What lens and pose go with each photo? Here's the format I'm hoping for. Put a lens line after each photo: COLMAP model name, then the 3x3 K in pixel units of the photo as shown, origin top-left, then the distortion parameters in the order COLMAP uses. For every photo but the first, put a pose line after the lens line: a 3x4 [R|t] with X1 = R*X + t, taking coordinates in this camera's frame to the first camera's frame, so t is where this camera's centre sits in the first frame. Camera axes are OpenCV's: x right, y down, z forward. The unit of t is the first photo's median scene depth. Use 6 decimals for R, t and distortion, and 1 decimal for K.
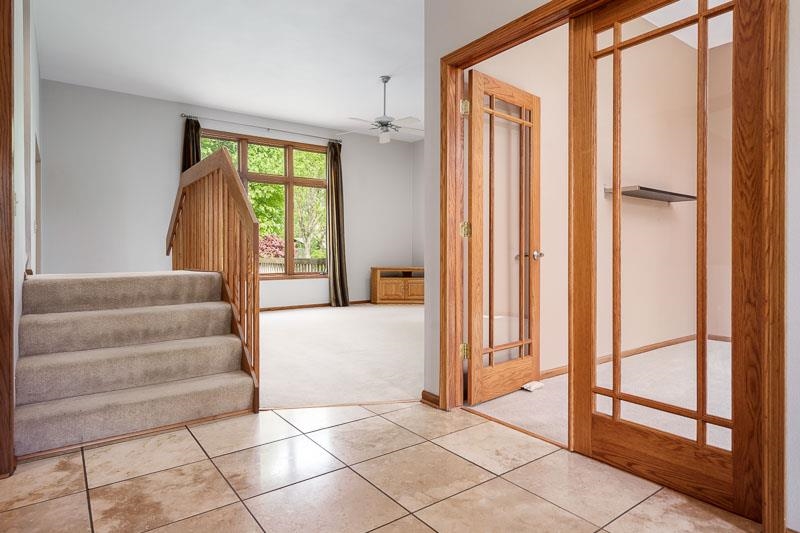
lens RADIAL K [[454.6, 0, 399.2], [0, 454.6, 258.2], [0, 0, 1]] dist [0.016090, 0.000398]
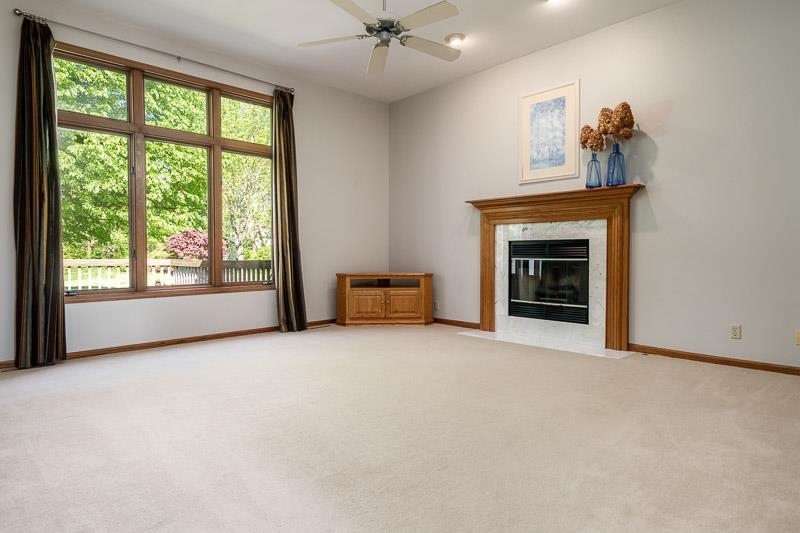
lens RADIAL K [[454.6, 0, 401.3], [0, 454.6, 268.5], [0, 0, 1]] dist [0.016090, 0.000398]
pose [[0.990021, -0.001972, 0.140908, -0.064015], [-0.000920, 0.999790, 0.020454, -0.002193], [-0.140919, -0.020380, 0.989811, 0.290255]]
